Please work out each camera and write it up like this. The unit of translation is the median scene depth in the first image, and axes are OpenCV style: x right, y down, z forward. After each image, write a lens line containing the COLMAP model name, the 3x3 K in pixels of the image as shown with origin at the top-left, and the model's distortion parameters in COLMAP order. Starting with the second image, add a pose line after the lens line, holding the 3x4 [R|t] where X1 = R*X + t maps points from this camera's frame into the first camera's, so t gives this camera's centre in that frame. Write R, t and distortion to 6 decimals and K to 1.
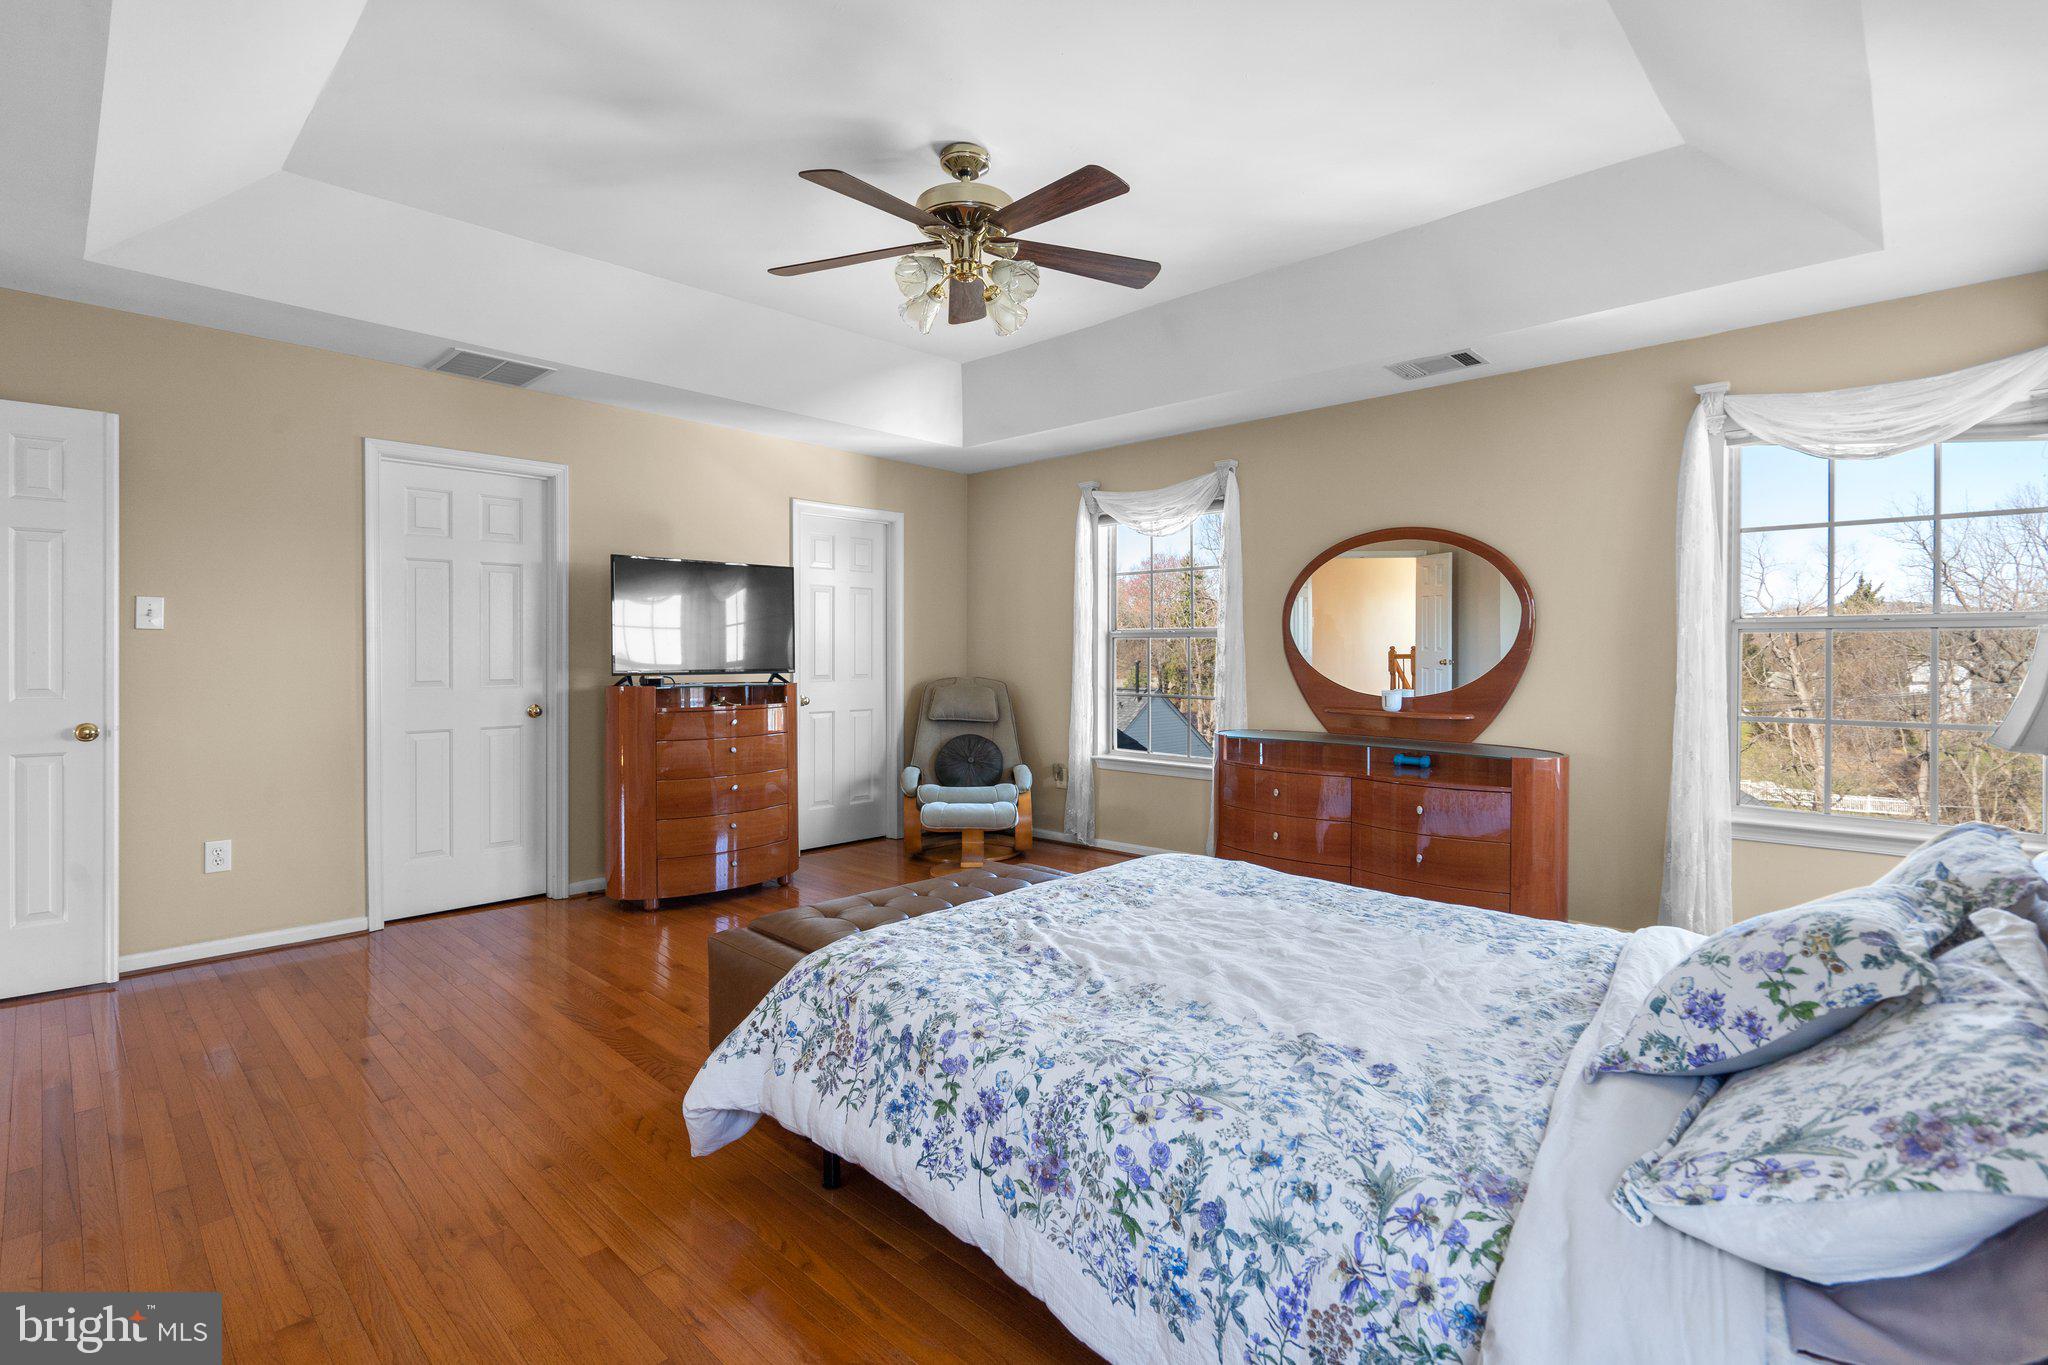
lens RADIAL K [[975.5, 0, 1017.9], [0, 975.5, 653.0], [0, 0, 1]] dist [-0.000465, 0.000042]
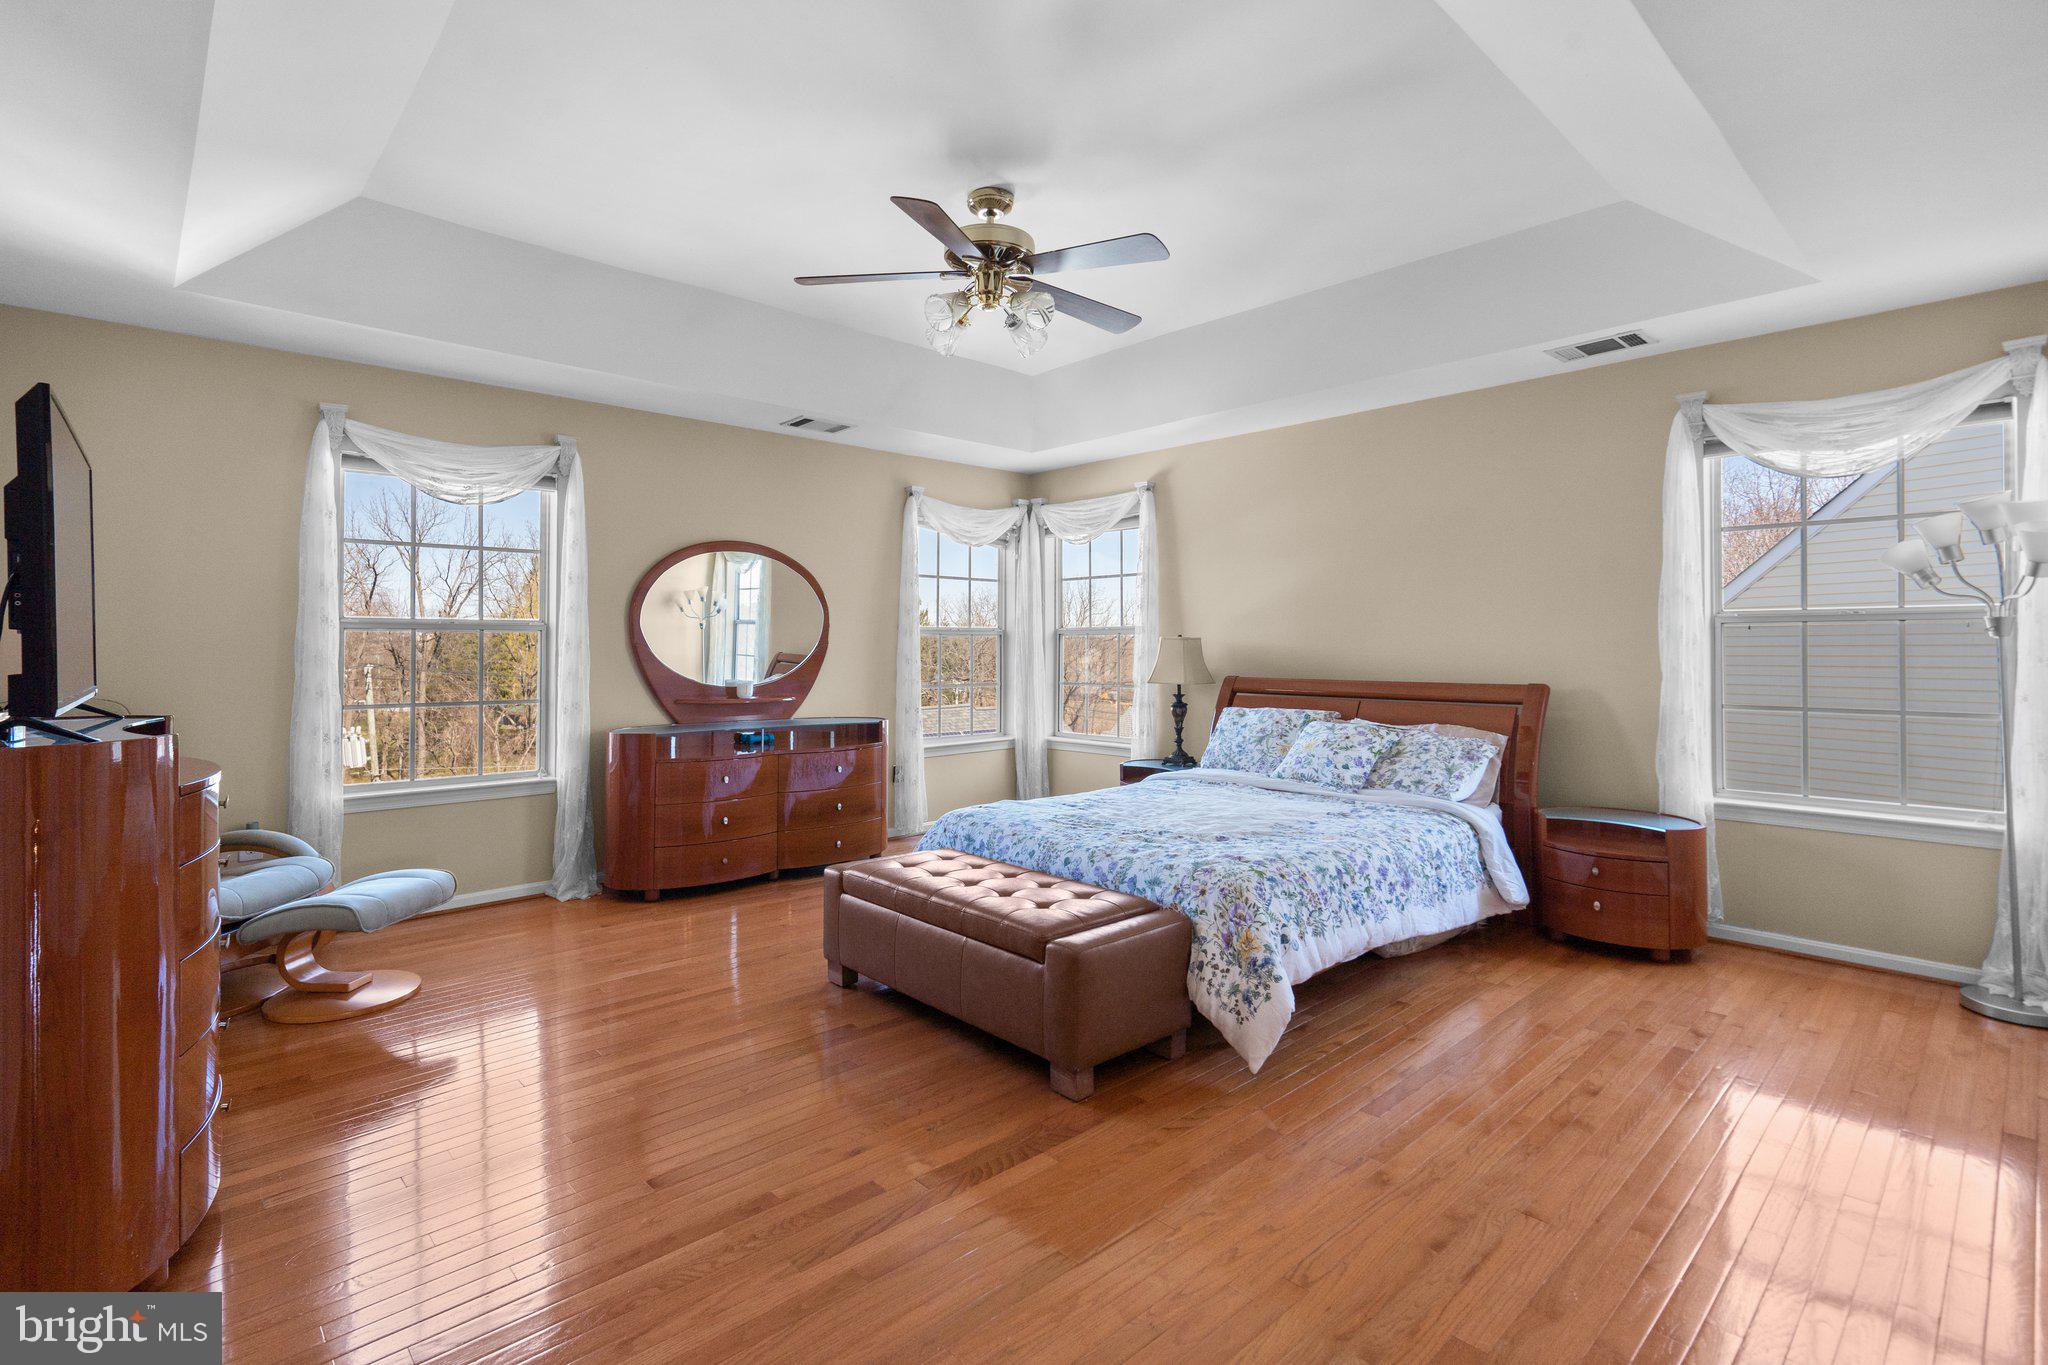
lens RADIAL K [[945.0, 0, 1024.0], [0, 945.0, 682.5], [0, 0, 1]] dist [-0.004002, -0.000315]
pose [[0.034608, -0.031069, 0.998918, -0.801225], [0.004501, 0.999511, 0.030932, 0.005640], [-0.999391, 0.003426, 0.034731, 0.677709]]
